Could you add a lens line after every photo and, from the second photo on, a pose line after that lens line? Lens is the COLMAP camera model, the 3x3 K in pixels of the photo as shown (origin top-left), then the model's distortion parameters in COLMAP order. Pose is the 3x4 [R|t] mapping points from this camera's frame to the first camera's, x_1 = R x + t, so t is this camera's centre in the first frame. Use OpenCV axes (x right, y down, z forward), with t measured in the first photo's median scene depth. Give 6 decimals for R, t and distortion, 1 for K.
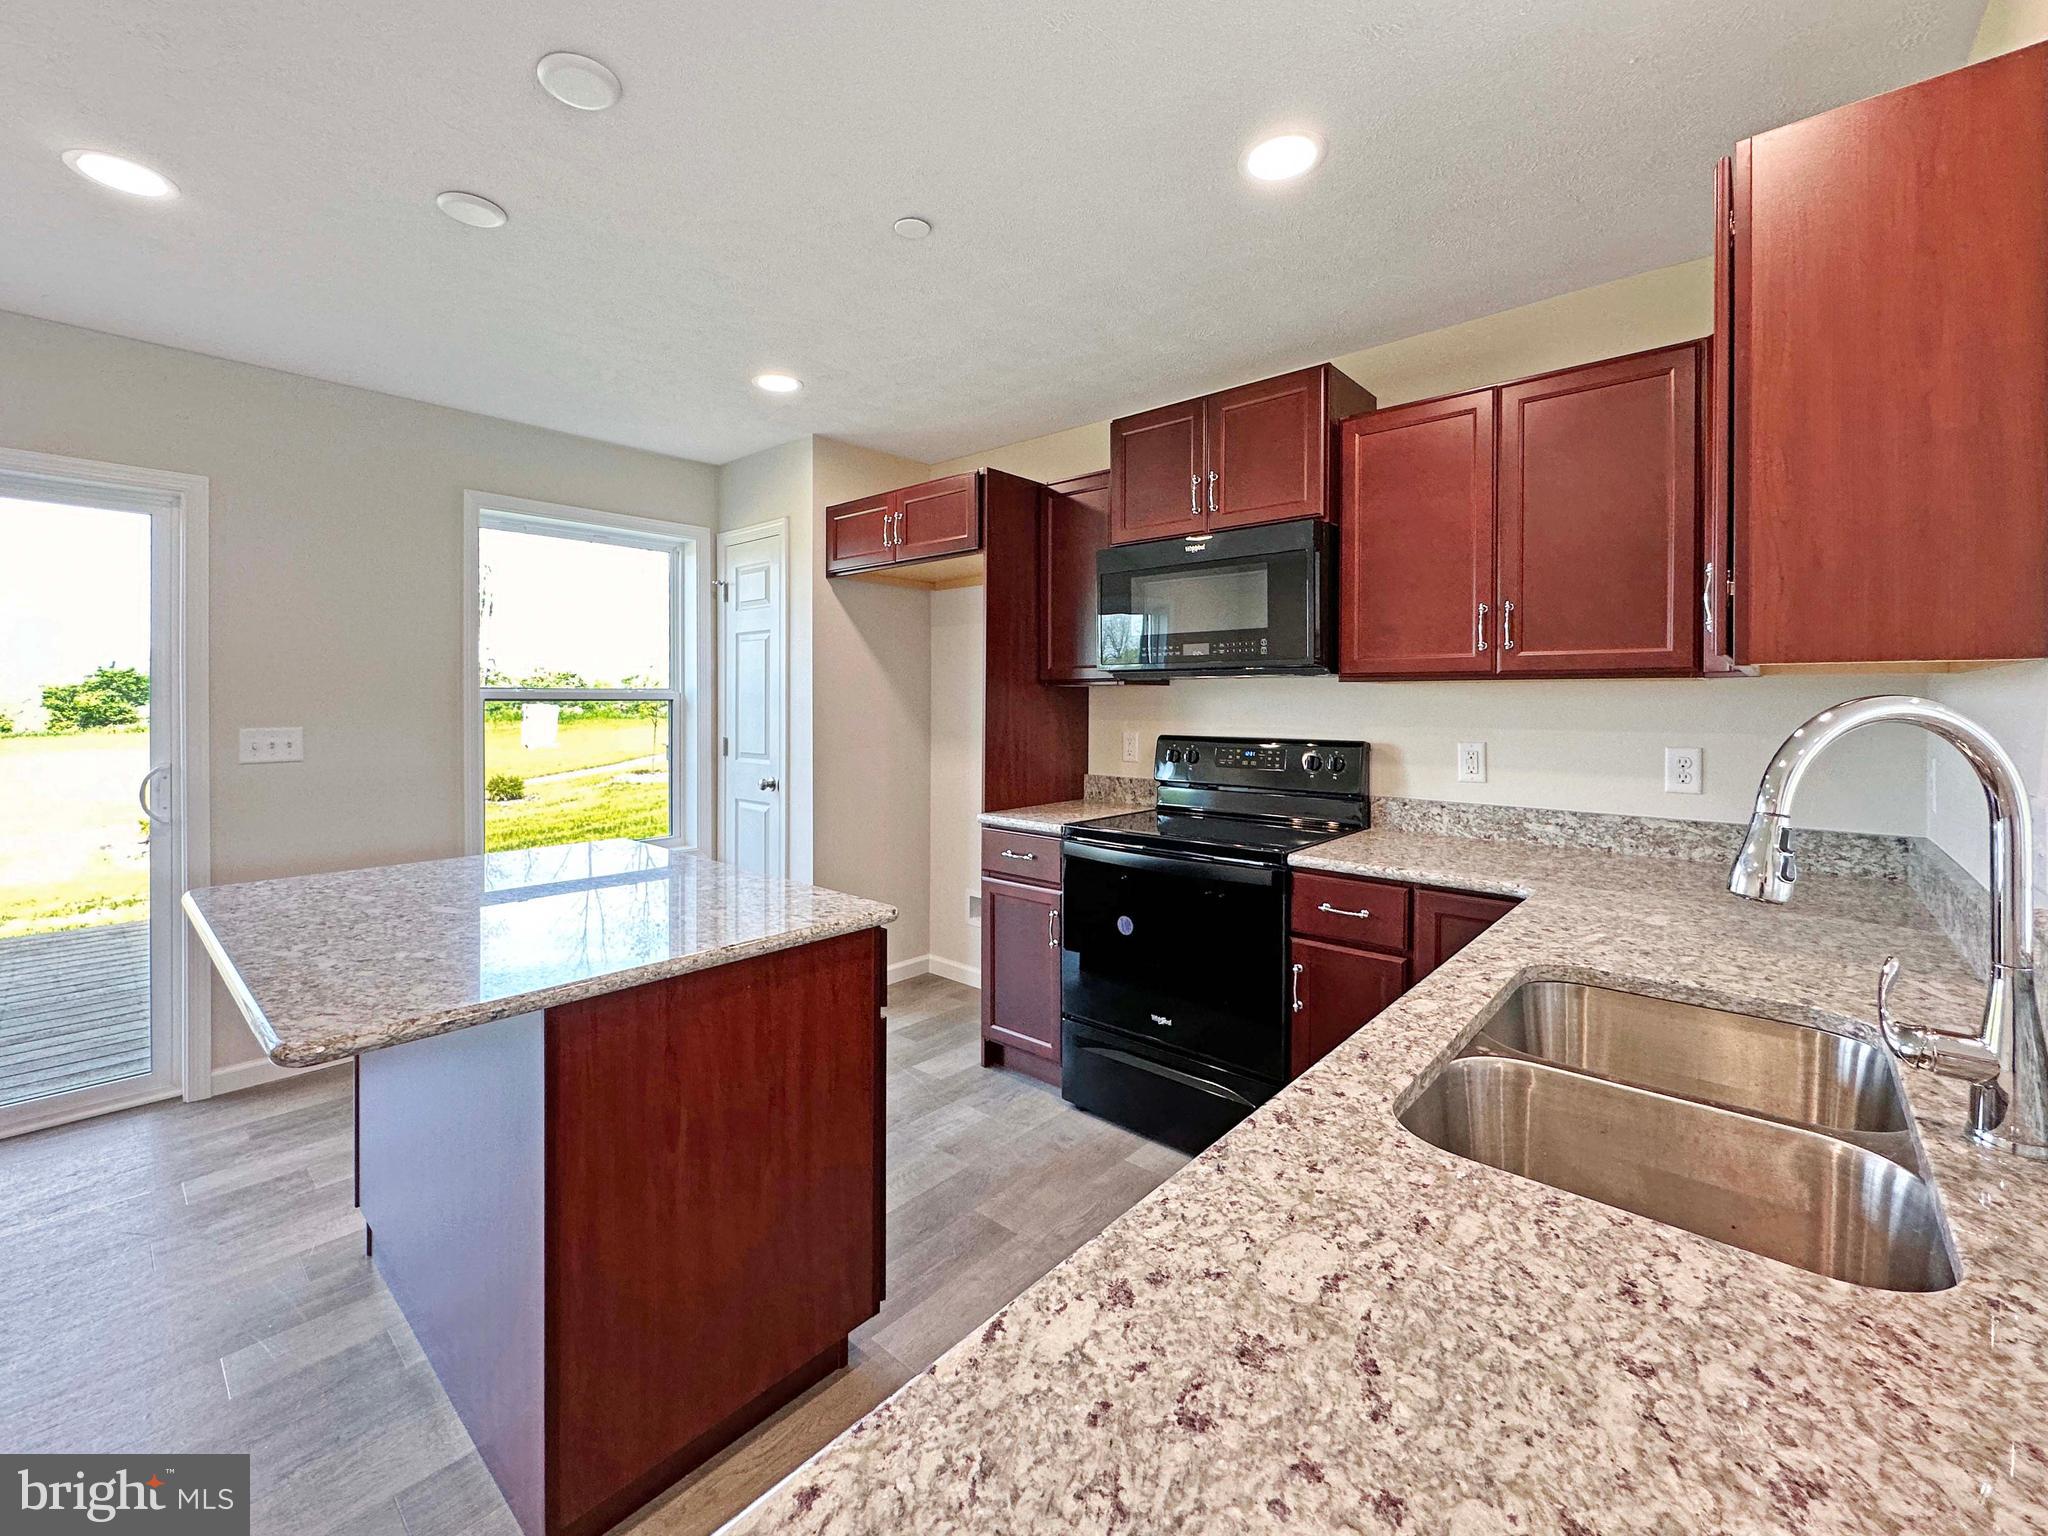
lens RADIAL K [[850.9, 0, 1010.7], [0, 850.9, 704.2], [0, 0, 1]] dist [-0.003042, 0.000723]
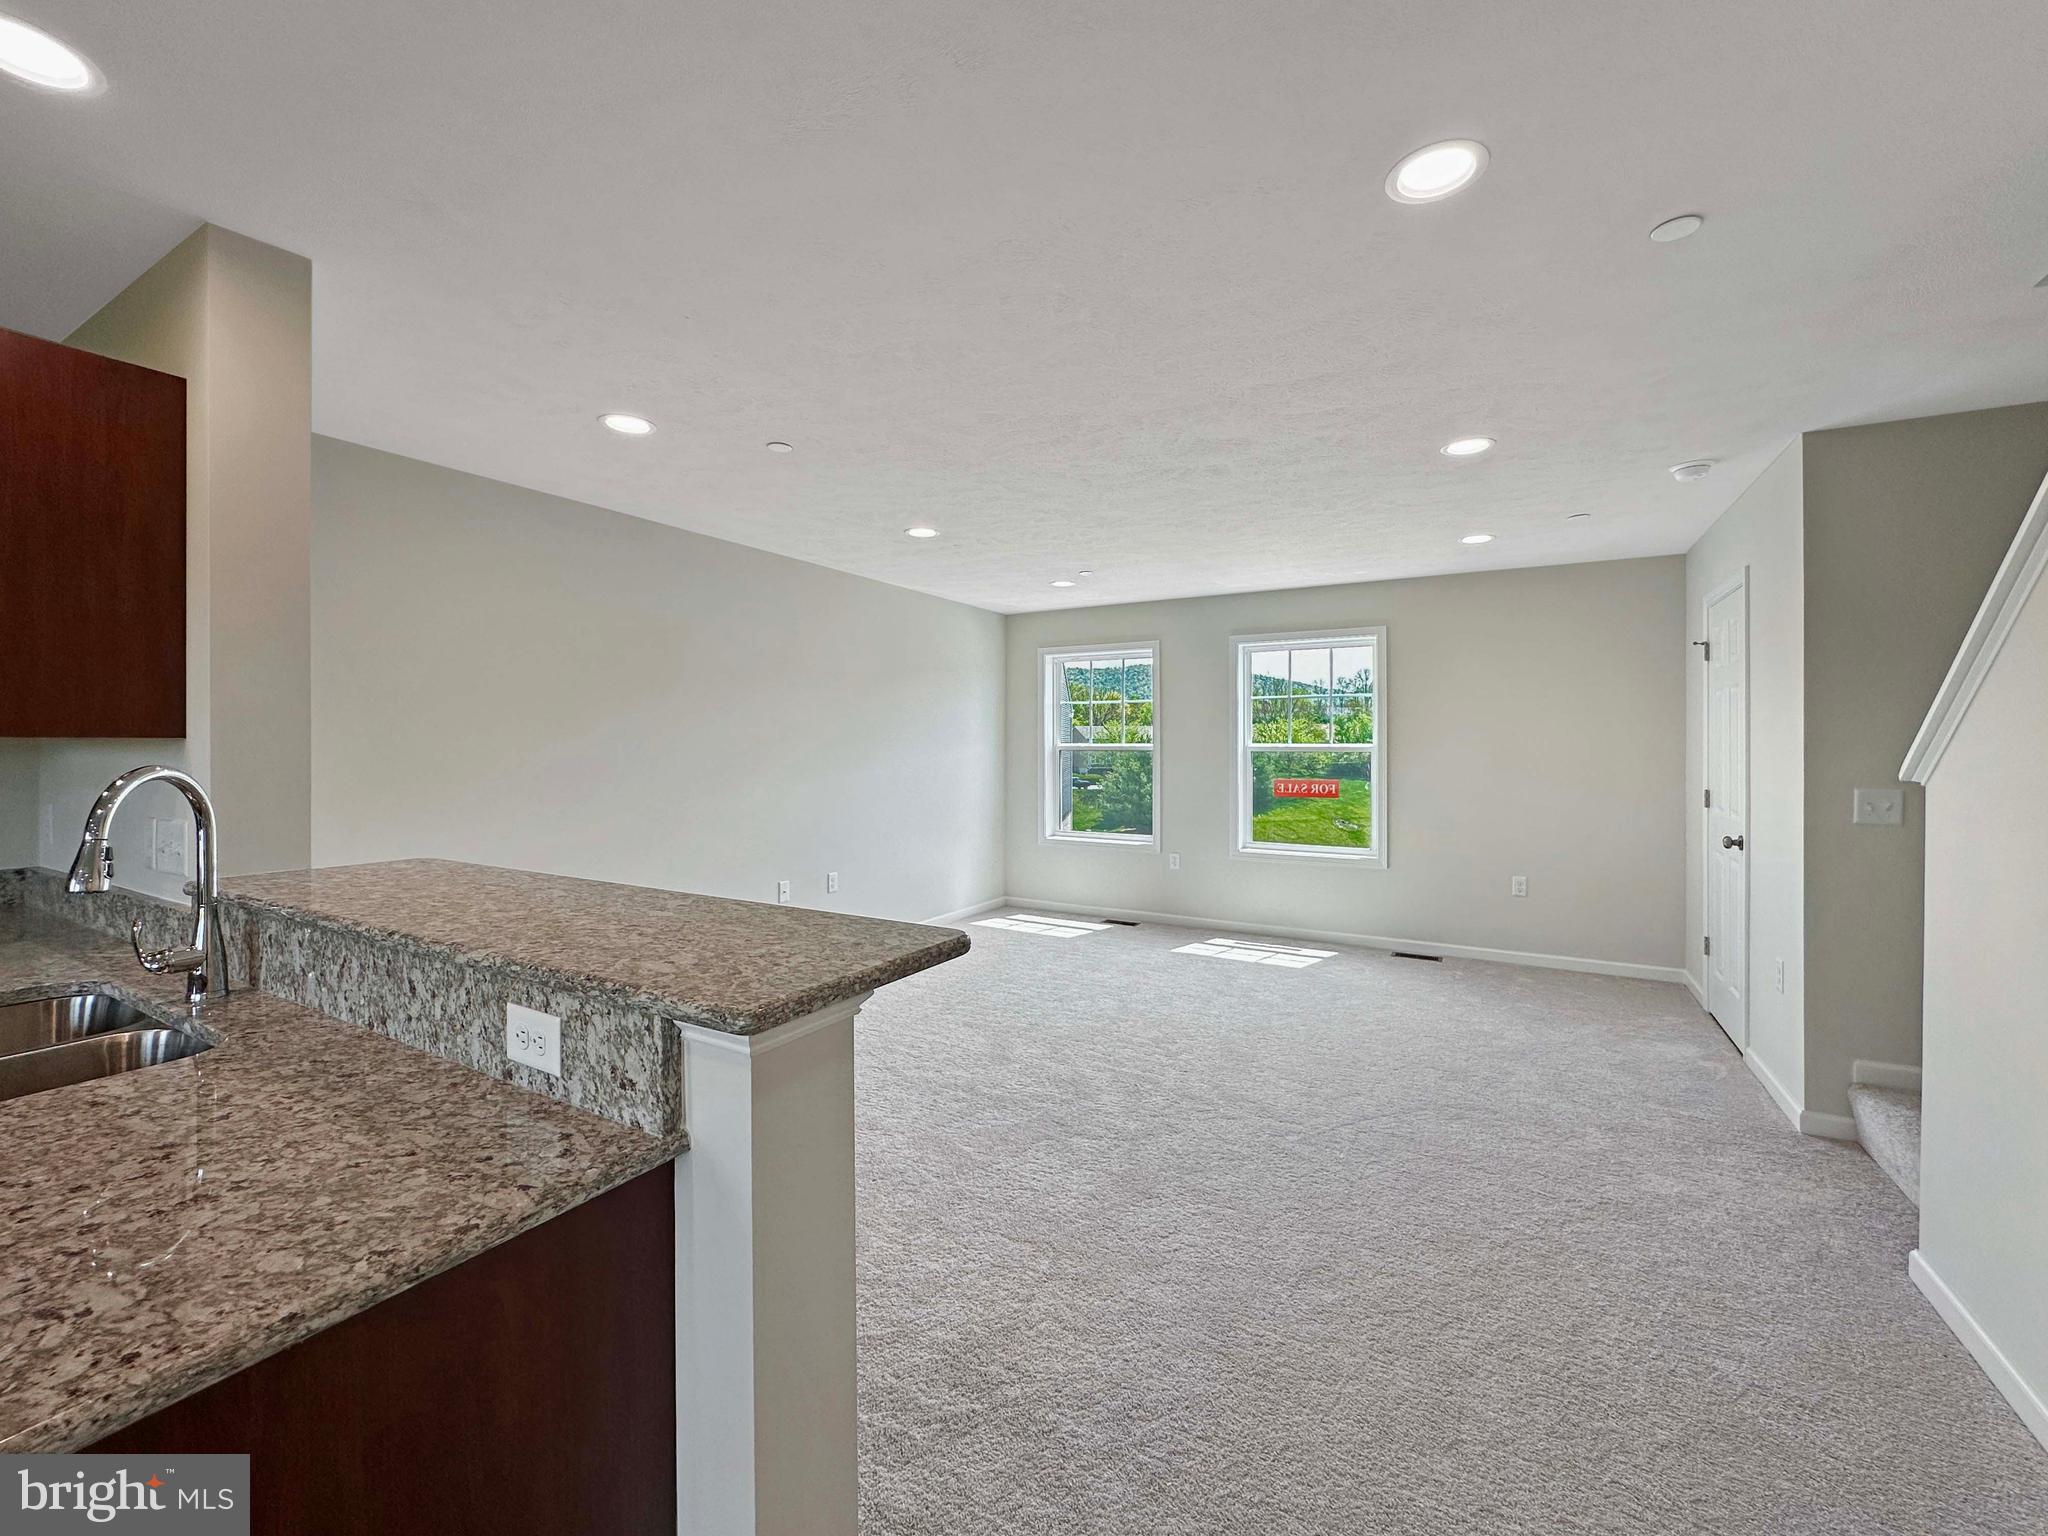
lens RADIAL K [[824.6, 0, 1025.7], [0, 824.6, 746.6], [0, 0, 1]] dist [-0.002603, -0.000099]
pose [[-0.216438, -0.004773, 0.976285, -0.305407], [0.003740, 0.999977, 0.005718, -0.015886], [-0.976289, 0.004889, -0.216415, -0.121929]]
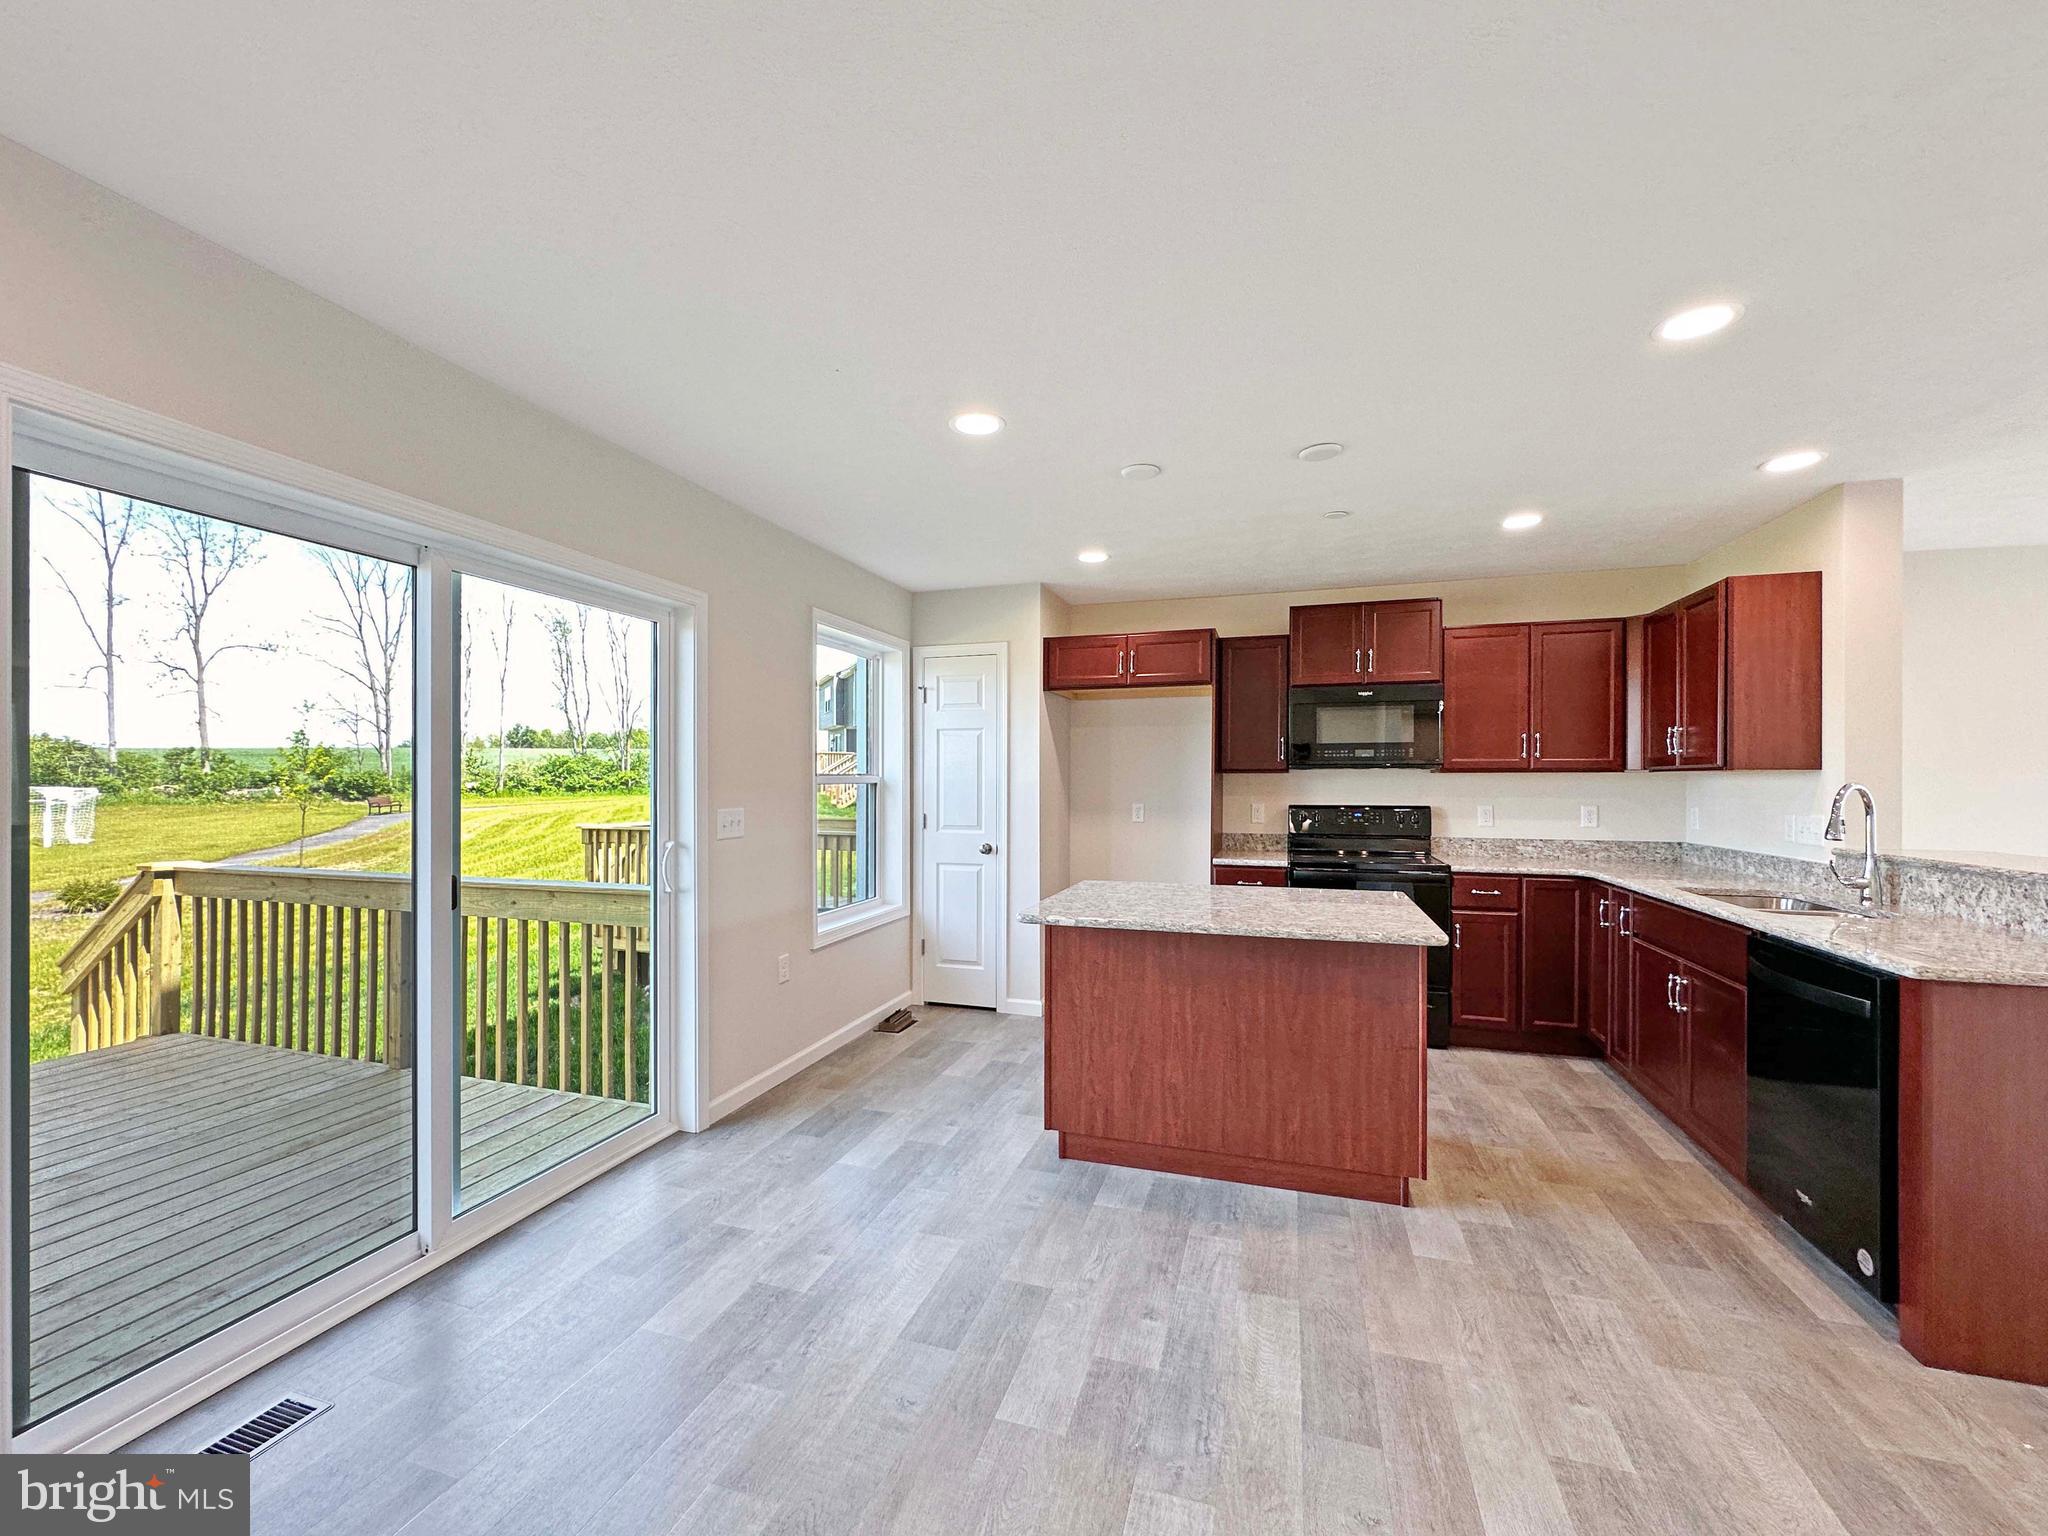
lens RADIAL K [[825.6, 0, 1023.5], [0, 825.6, 785.2], [0, 0, 1]] dist [-0.004084, 0.000427]
pose [[0.910506, -0.003533, 0.413481, -1.057687], [0.003042, 0.999994, 0.001846, -0.004992], [-0.413485, -0.000423, 0.910511, -0.212548]]
